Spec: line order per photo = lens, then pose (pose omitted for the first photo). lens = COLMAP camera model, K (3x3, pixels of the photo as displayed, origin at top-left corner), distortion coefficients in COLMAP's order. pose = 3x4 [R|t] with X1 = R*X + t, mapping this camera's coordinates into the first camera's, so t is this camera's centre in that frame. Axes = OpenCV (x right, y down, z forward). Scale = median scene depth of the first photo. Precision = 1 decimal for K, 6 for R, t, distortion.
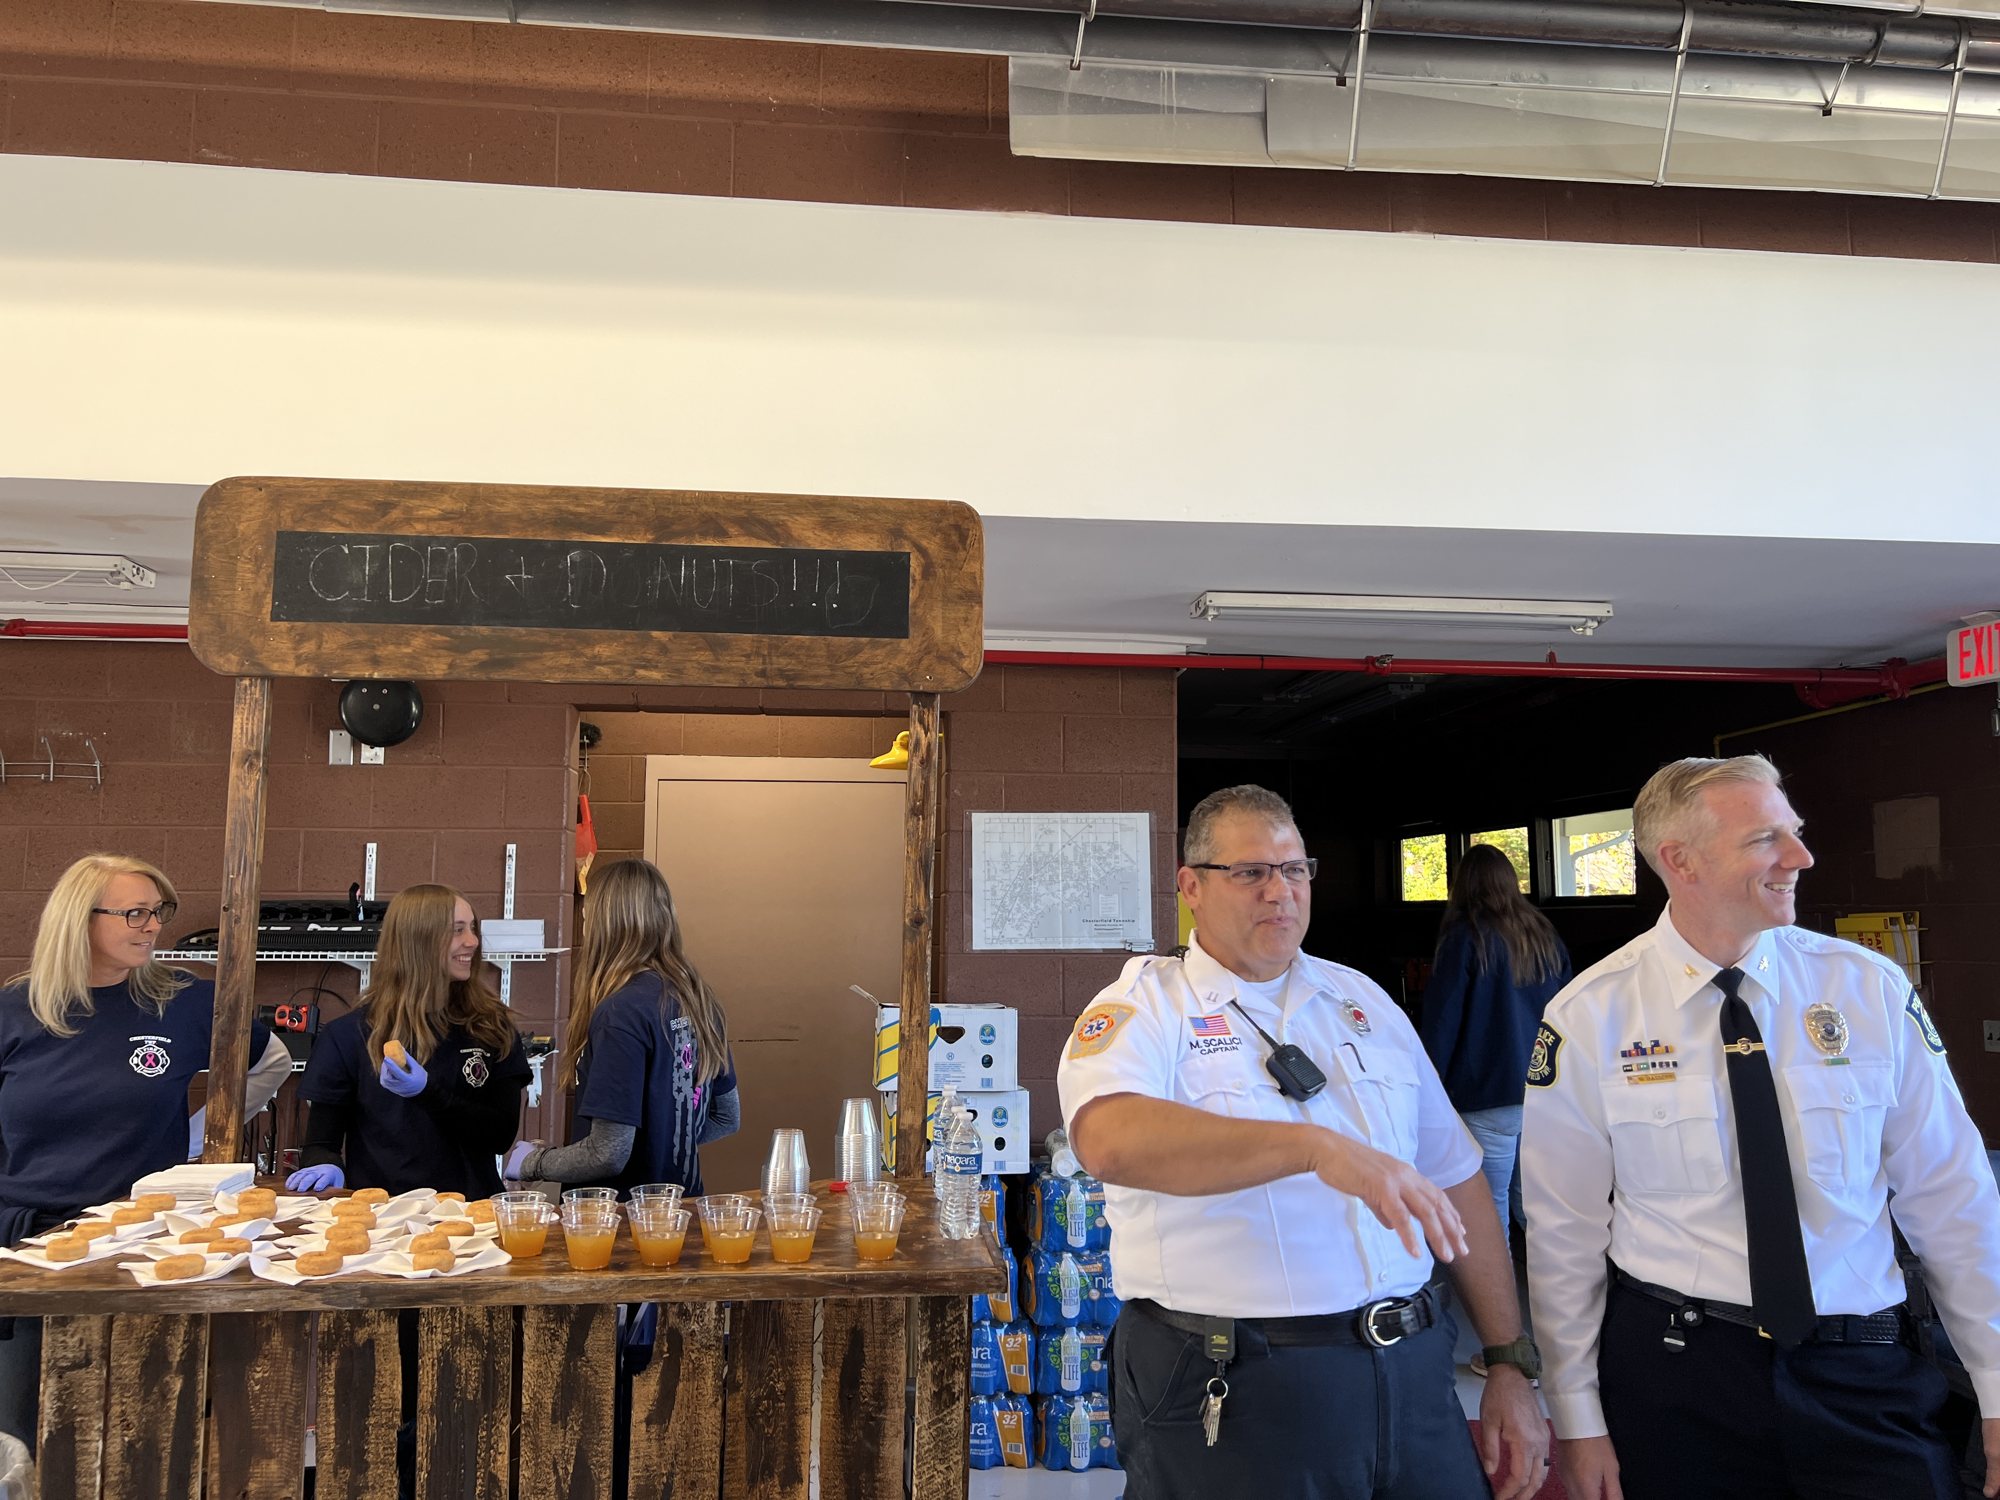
lens RADIAL K [[1494.5, 0, 998.1], [0, 1494.5, 751.9], [0, 0, 1]] dist [0.030687, -0.040563]
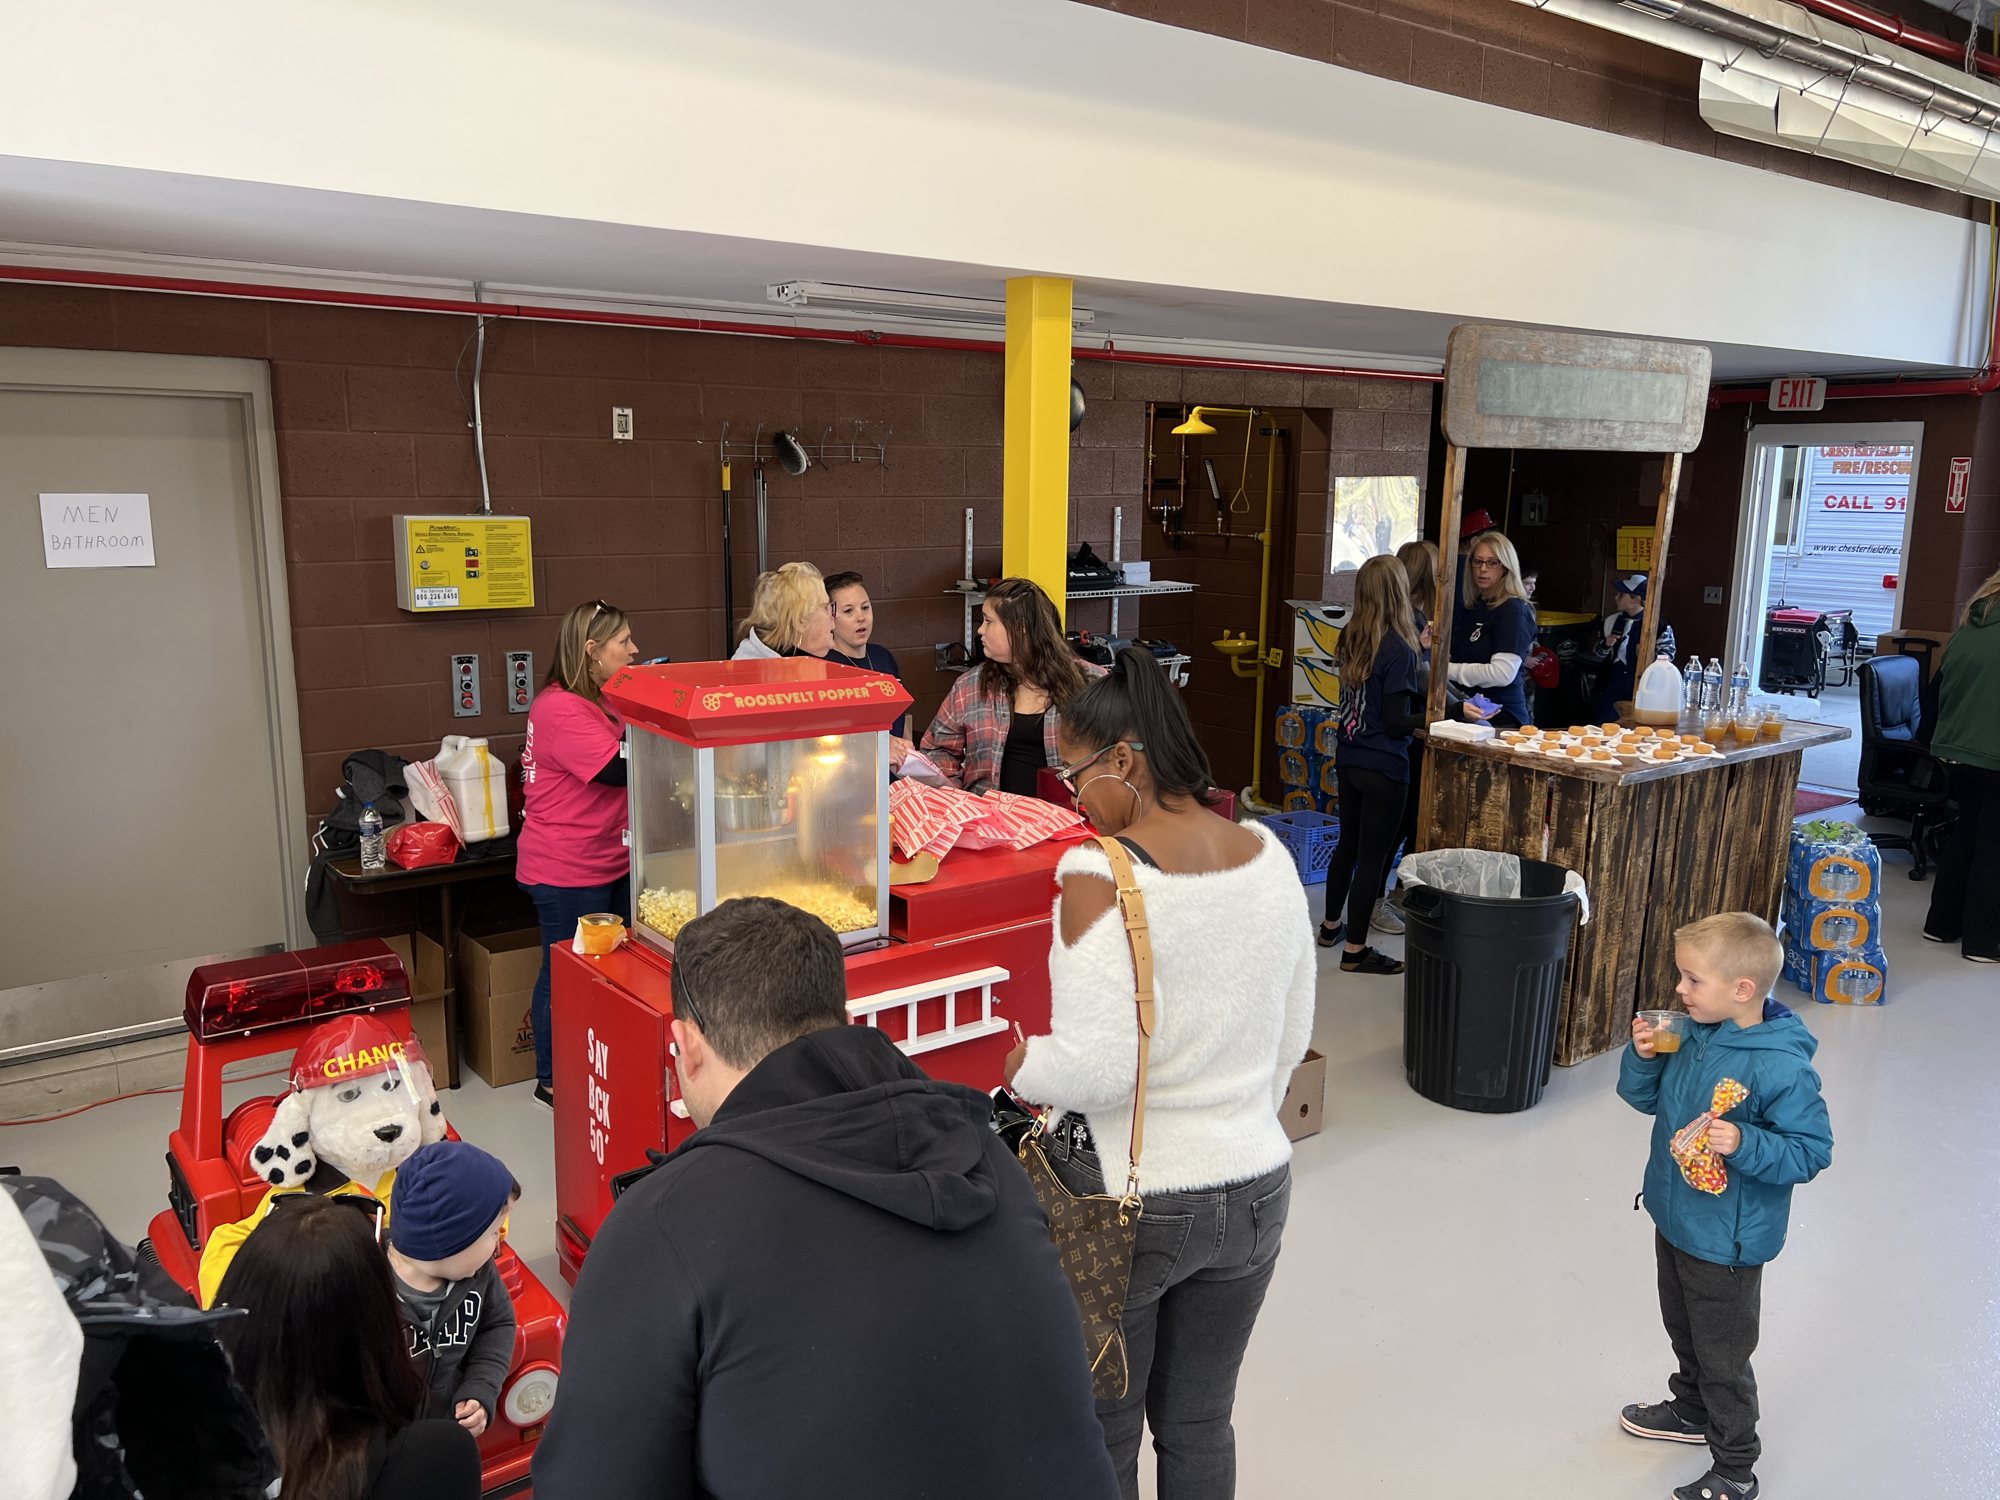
lens RADIAL K [[1494.5, 0, 995.4], [0, 1494.5, 751.3], [0, 0, 1]] dist [0.030687, -0.040563]
pose [[0.857016, -0.094602, 0.506531, -1.524450], [-0.056963, 0.959585, 0.275595, -0.127195], [-0.512131, -0.265042, 0.816991, -0.171569]]
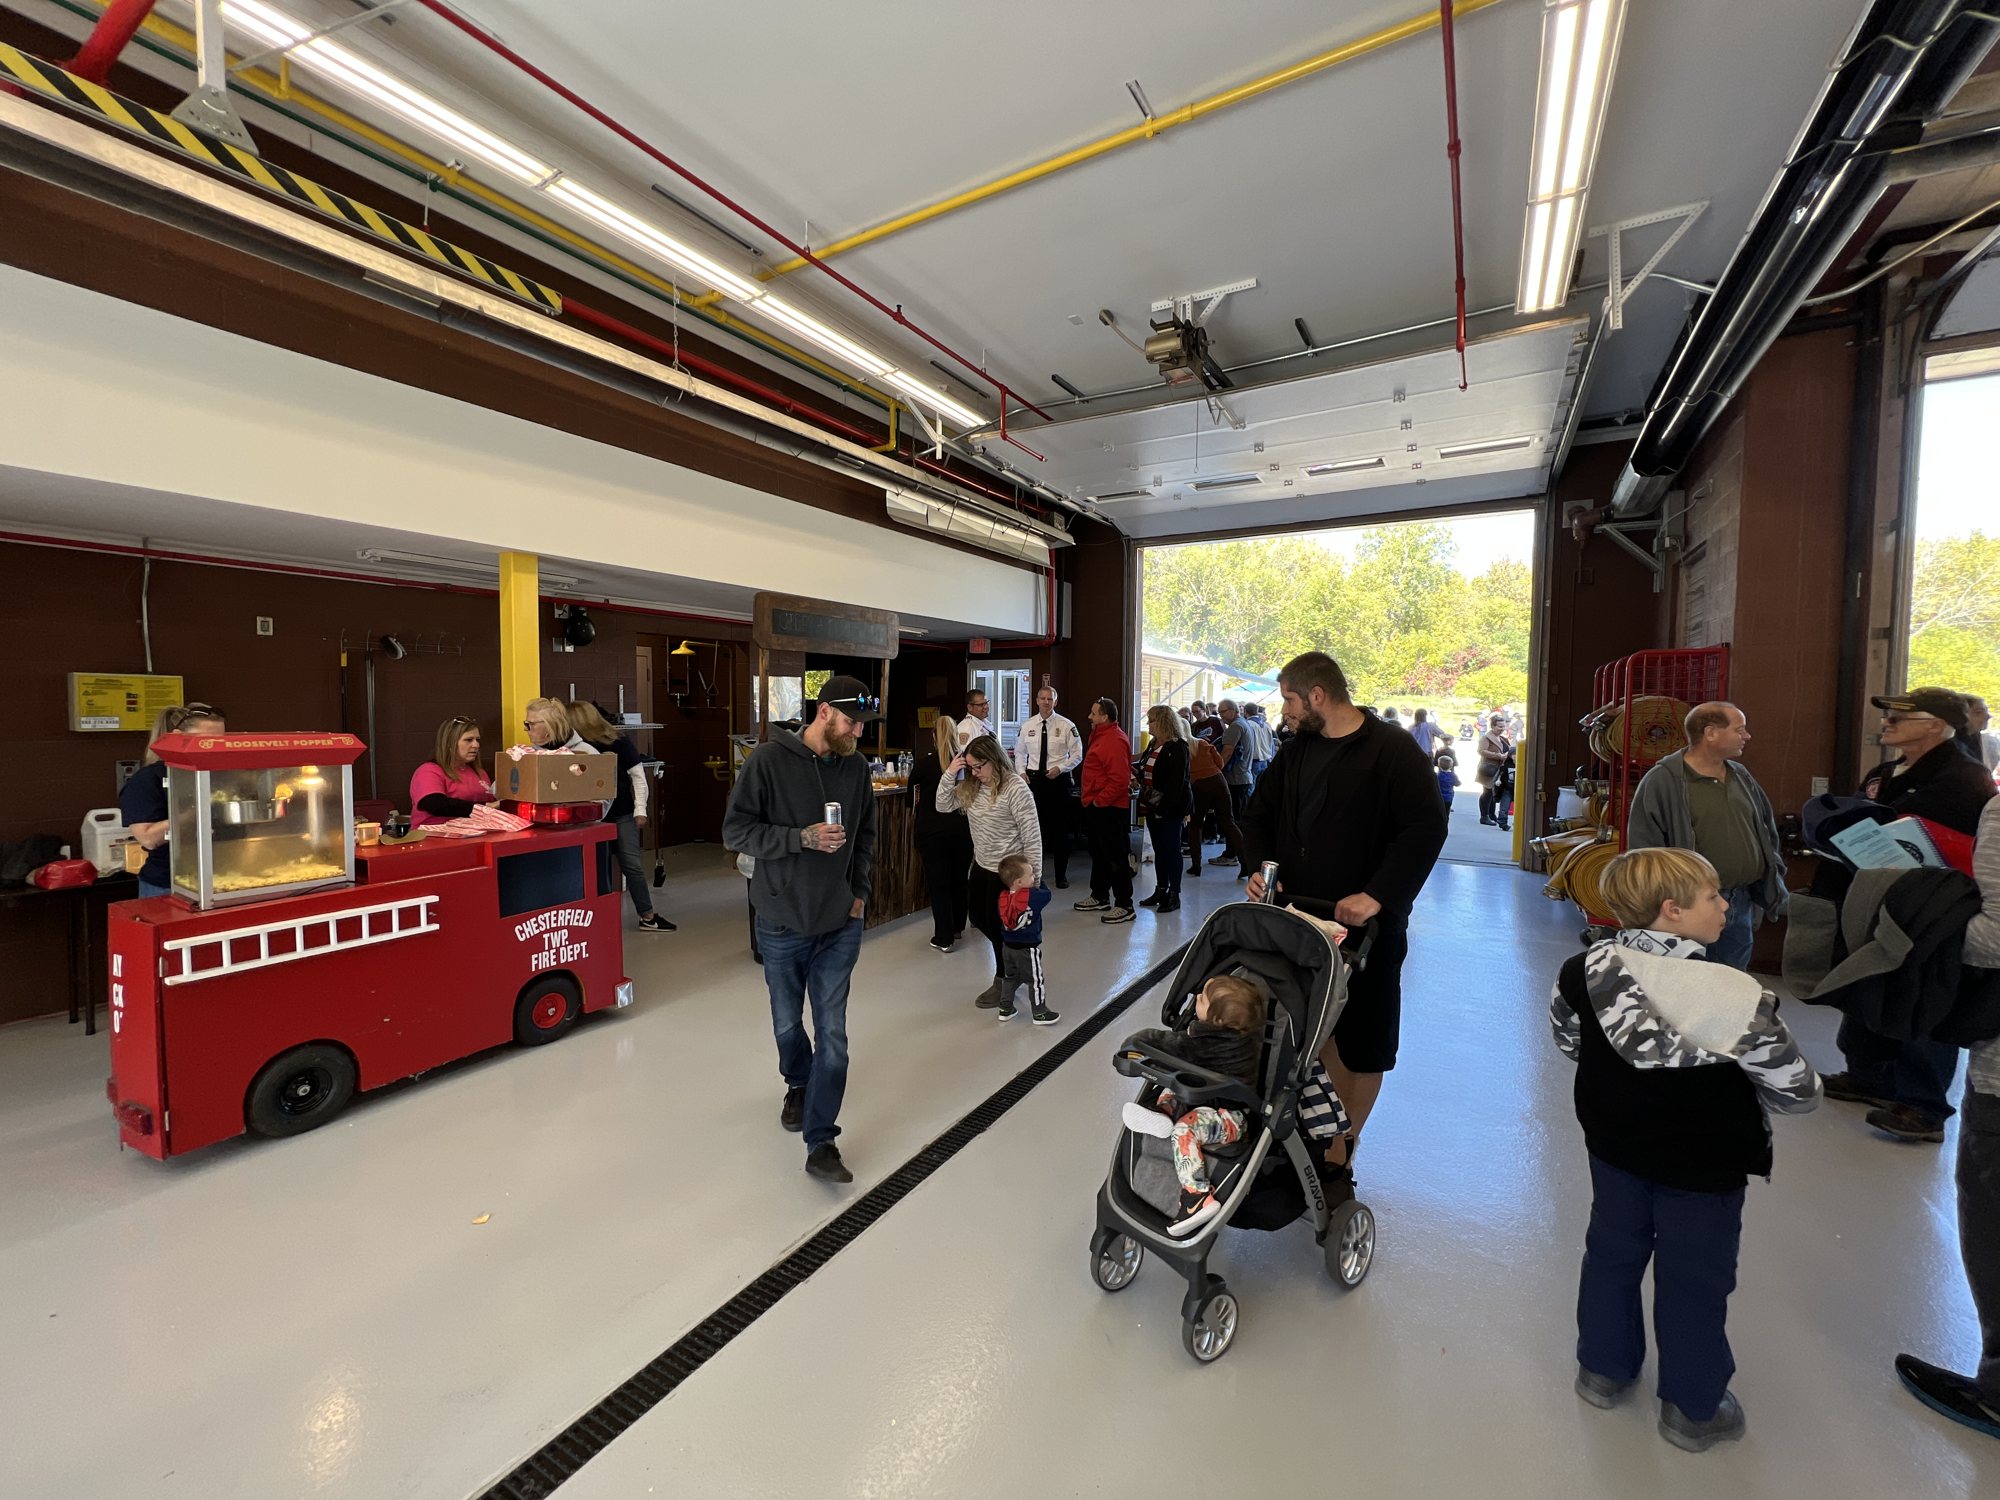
lens RADIAL K [[794.7, 0, 1000.9], [0, 794.7, 739.5], [0, 0, 1]] dist [-0.003620, -0.000498]
pose [[0.601871, -0.037482, 0.797713, -1.383202], [-0.086299, 0.989996, 0.111628, -0.074690], [-0.793917, -0.136028, 0.592615, -0.503792]]
